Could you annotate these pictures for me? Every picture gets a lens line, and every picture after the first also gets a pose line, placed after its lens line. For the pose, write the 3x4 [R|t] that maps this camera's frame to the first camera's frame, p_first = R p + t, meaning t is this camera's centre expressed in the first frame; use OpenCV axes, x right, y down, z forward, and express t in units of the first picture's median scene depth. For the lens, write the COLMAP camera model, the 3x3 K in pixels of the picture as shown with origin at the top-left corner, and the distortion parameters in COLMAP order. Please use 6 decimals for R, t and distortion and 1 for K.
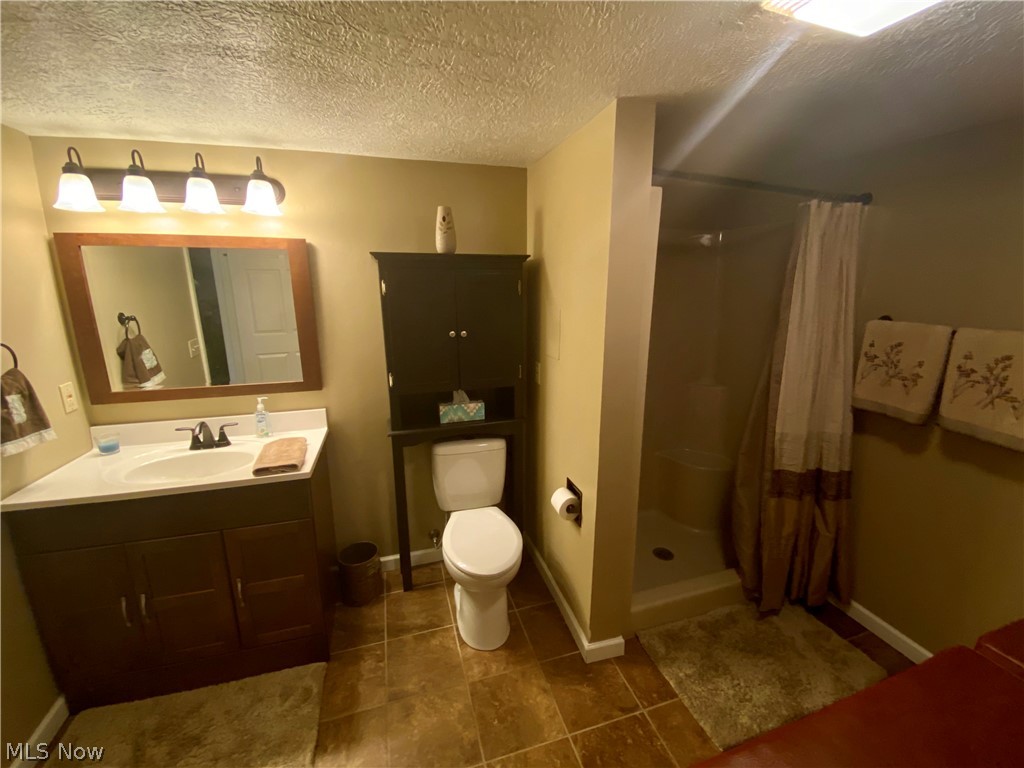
lens RADIAL K [[415.8, 0, 508.9], [0, 415.8, 377.3], [0, 0, 1]] dist [-0.005027, -0.005218]
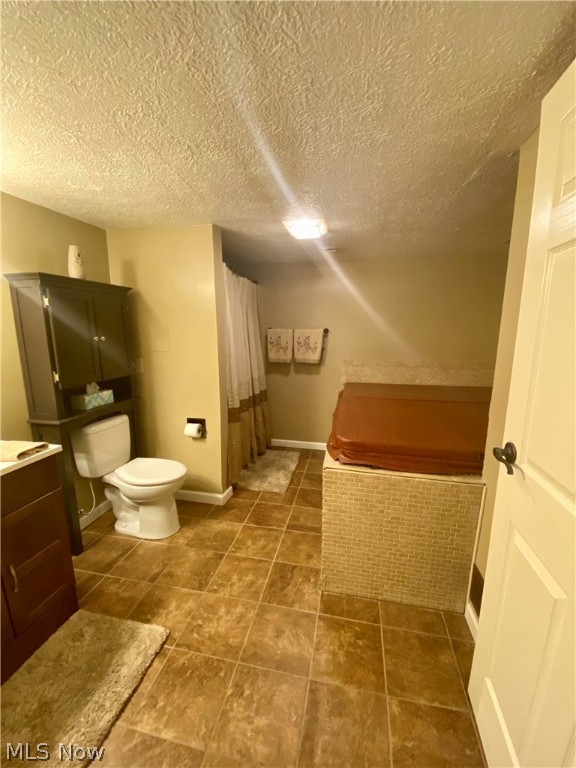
lens RADIAL K [[311.8, 0, 289.3], [0, 311.8, 384.6], [0, 0, 1]] dist [-0.005027, -0.005218]
pose [[0.471509, -0.146493, 0.869609, -0.787810], [0.186837, 0.980315, 0.063838, 0.101175], [-0.861842, 0.132375, 0.489597, -0.040323]]
